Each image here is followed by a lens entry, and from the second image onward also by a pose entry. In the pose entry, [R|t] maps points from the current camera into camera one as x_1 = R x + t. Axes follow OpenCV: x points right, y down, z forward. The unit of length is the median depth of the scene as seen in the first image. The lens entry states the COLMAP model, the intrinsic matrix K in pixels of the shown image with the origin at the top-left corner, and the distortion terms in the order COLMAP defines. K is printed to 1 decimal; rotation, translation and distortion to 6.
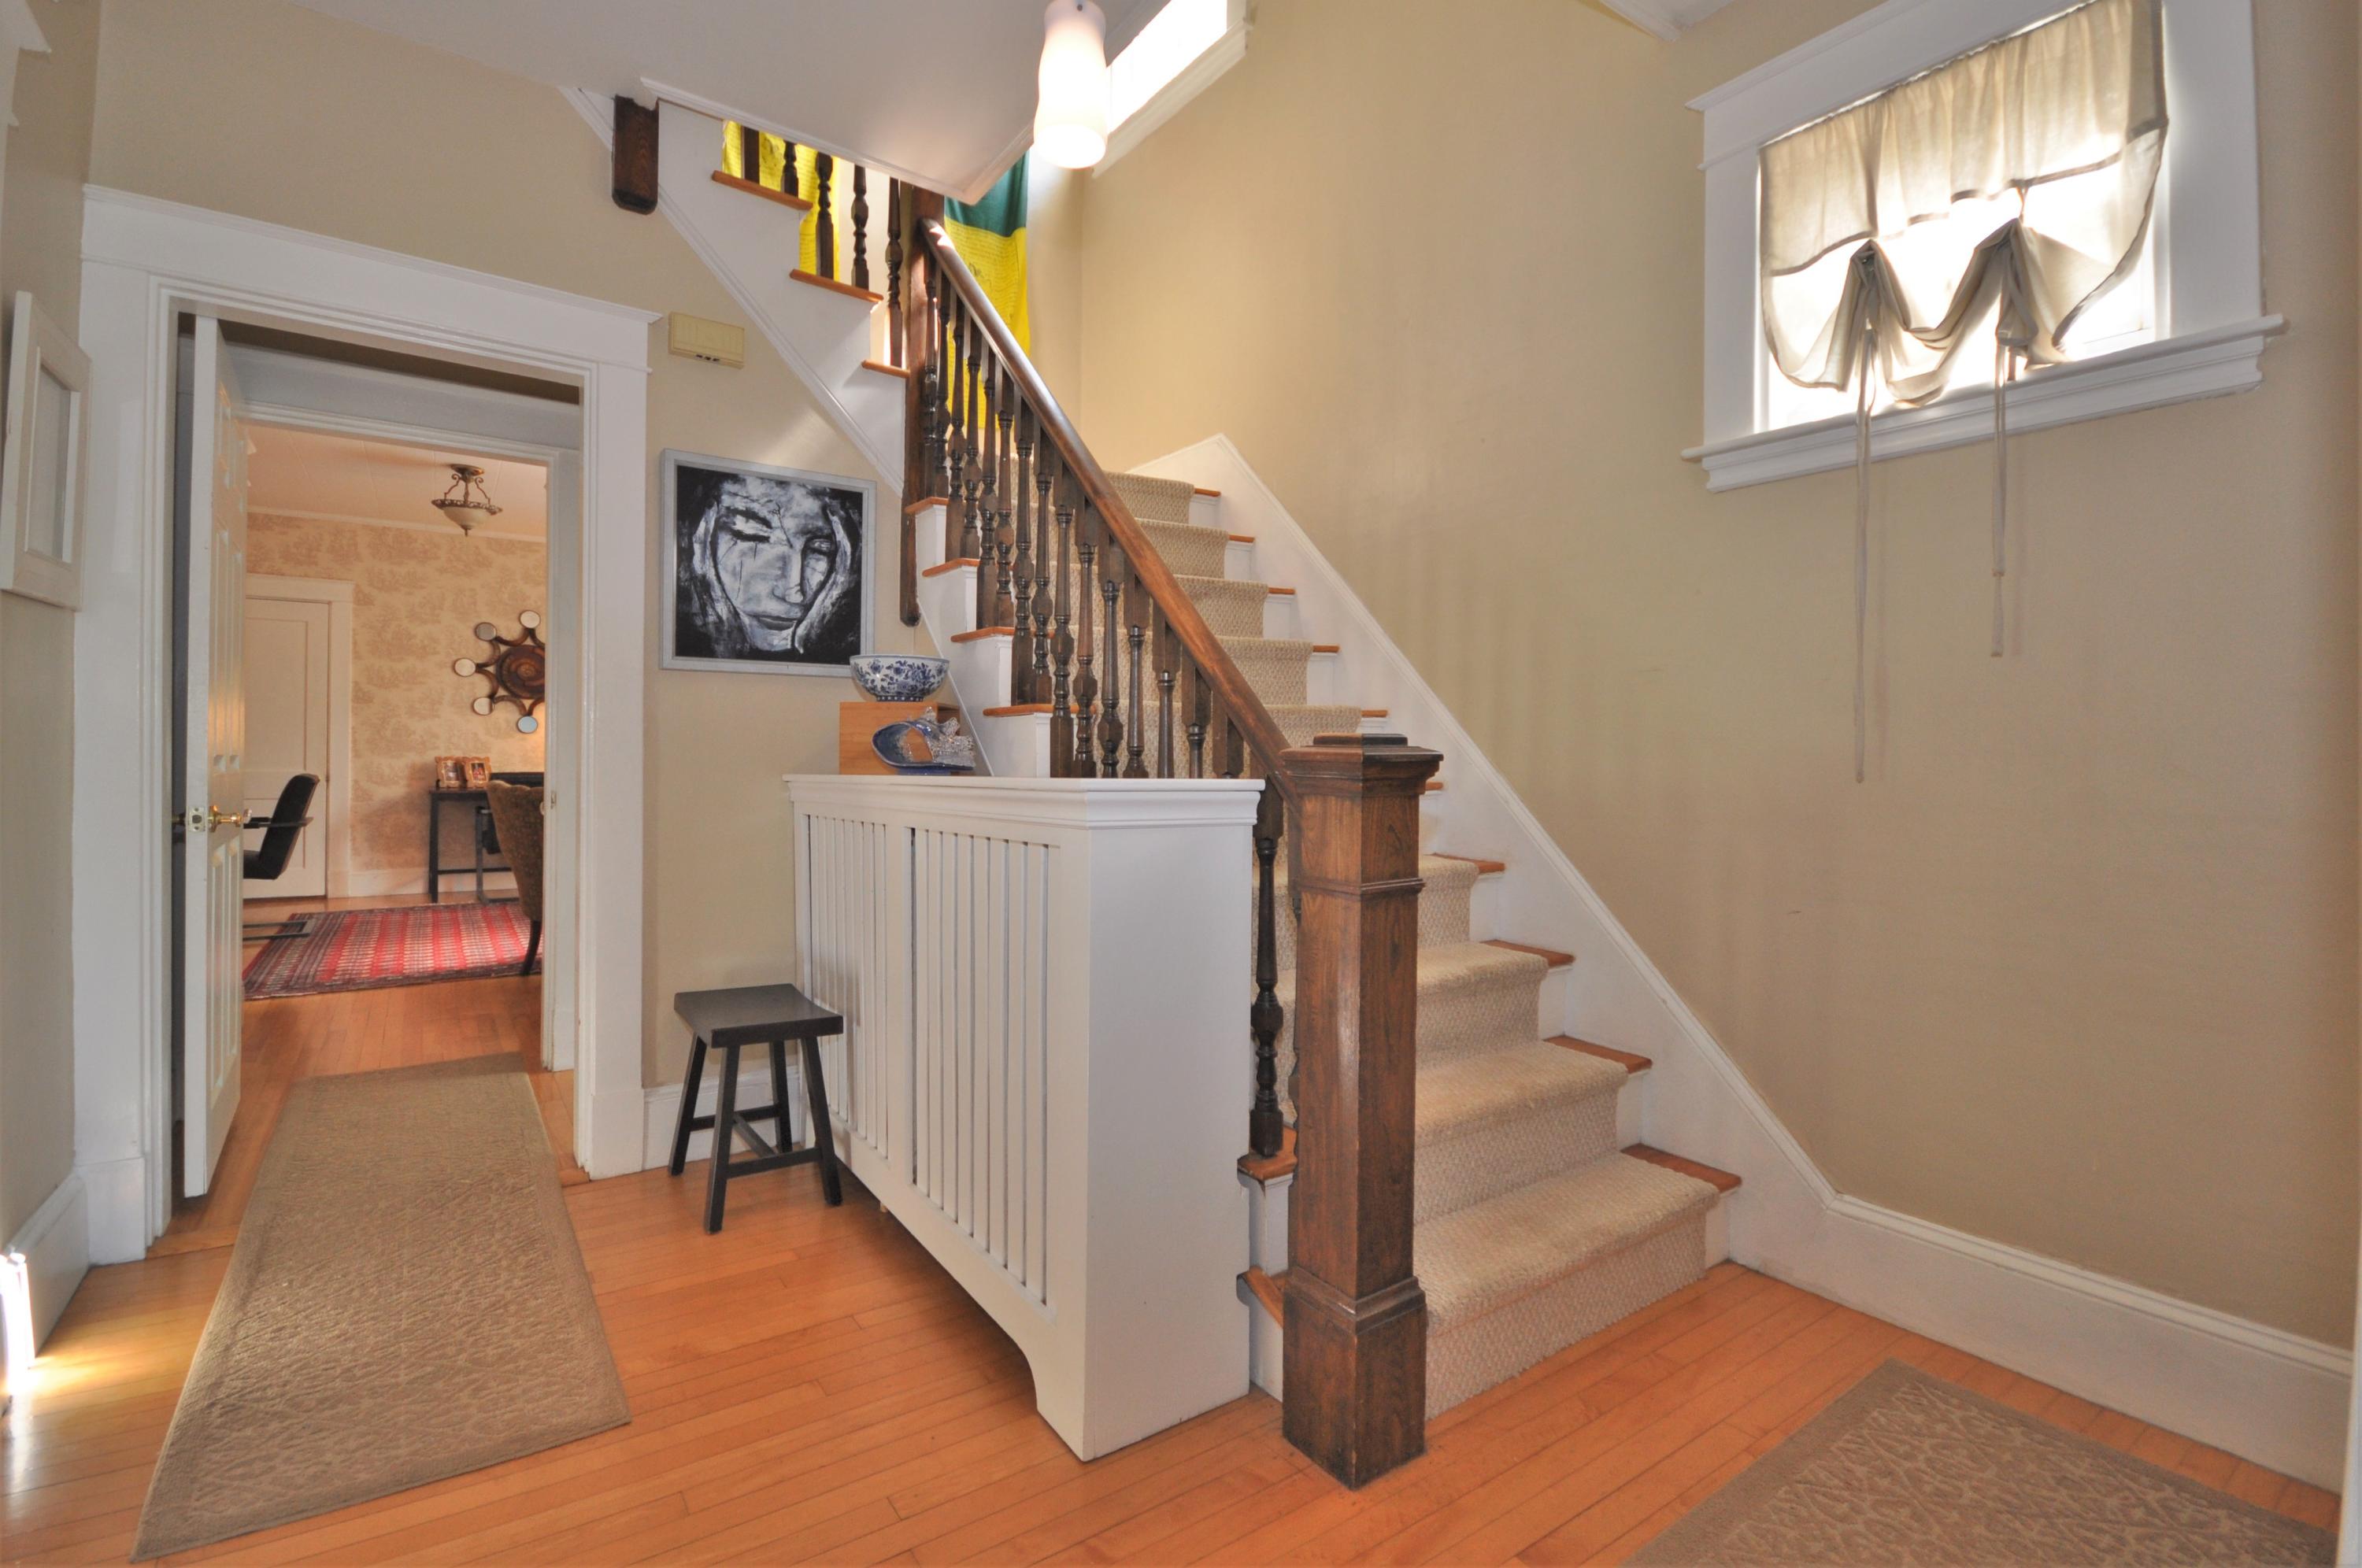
lens RADIAL K [[1055.3, 0, 1128.3], [0, 1055.3, 756.8], [0, 0, 1]] dist [-0.000943, -0.000340]
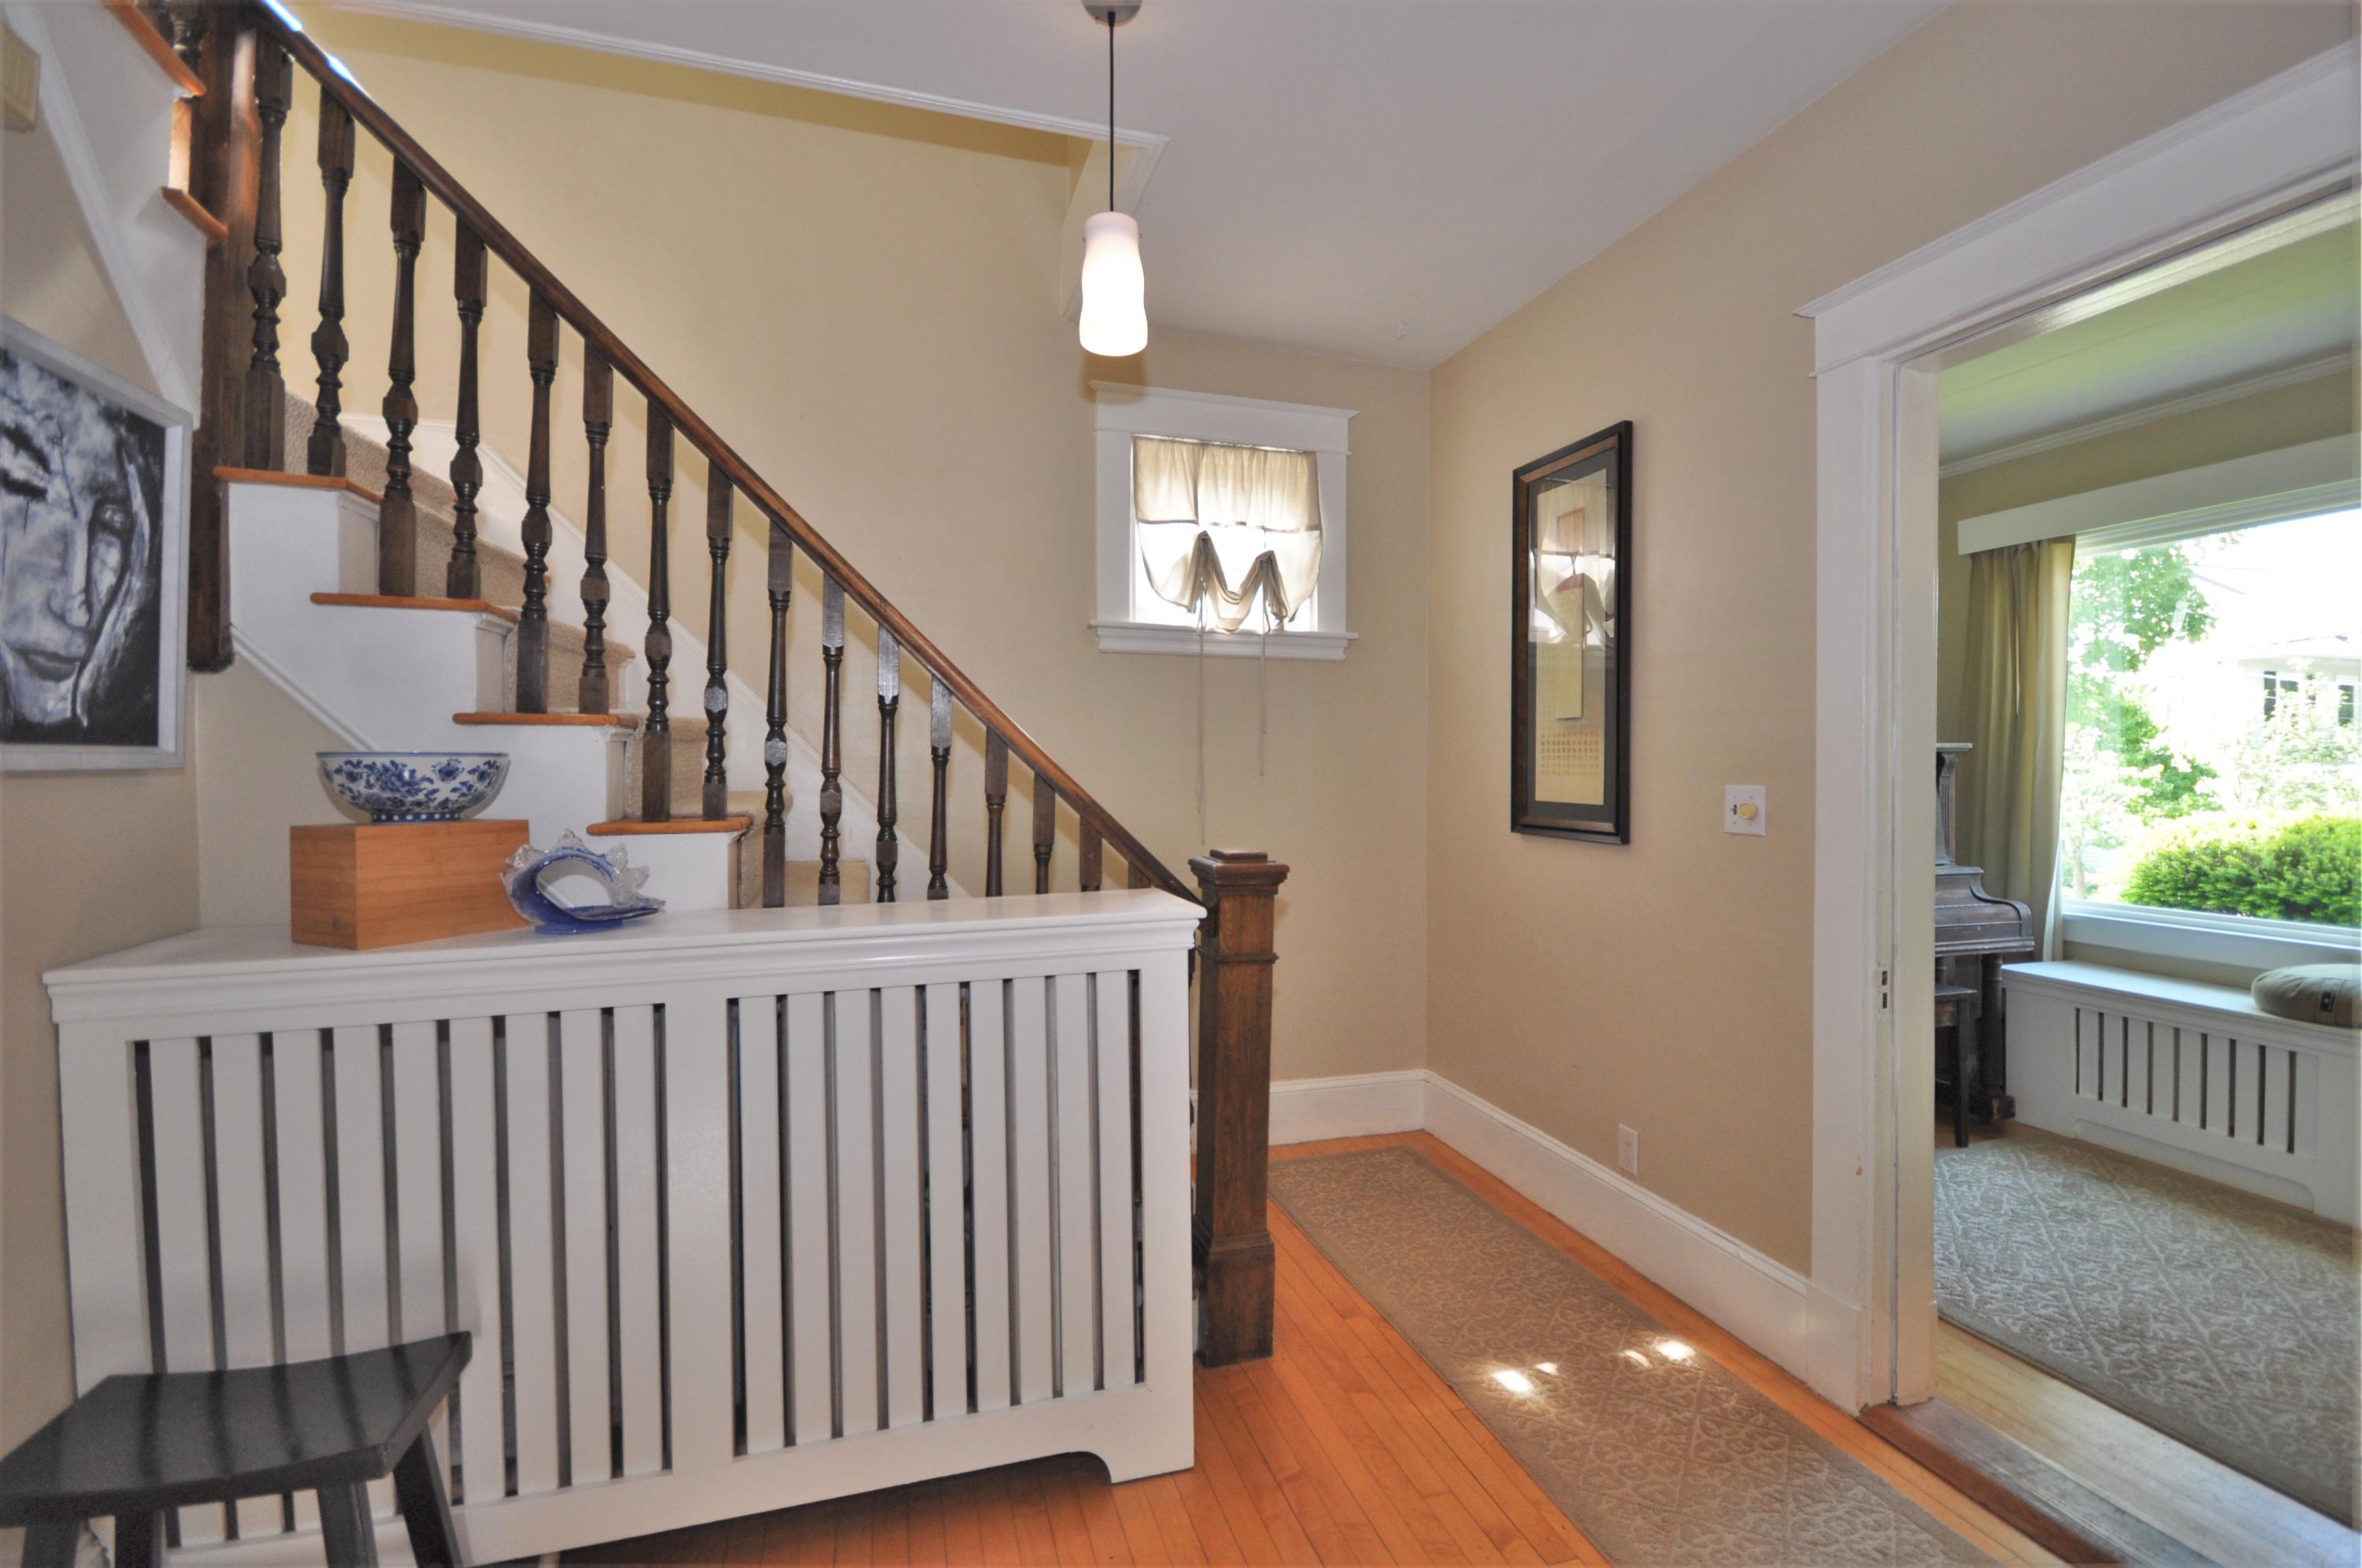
lens RADIAL K [[1042.1, 0, 1179.5], [0, 1042.1, 770.8], [0, 0, 1]] dist [0.012173, -0.010399]
pose [[0.308170, -0.014804, 0.951216, -0.639771], [0.004141, 0.999890, 0.014220, -0.083909], [-0.951322, -0.000444, 0.308198, 0.356493]]
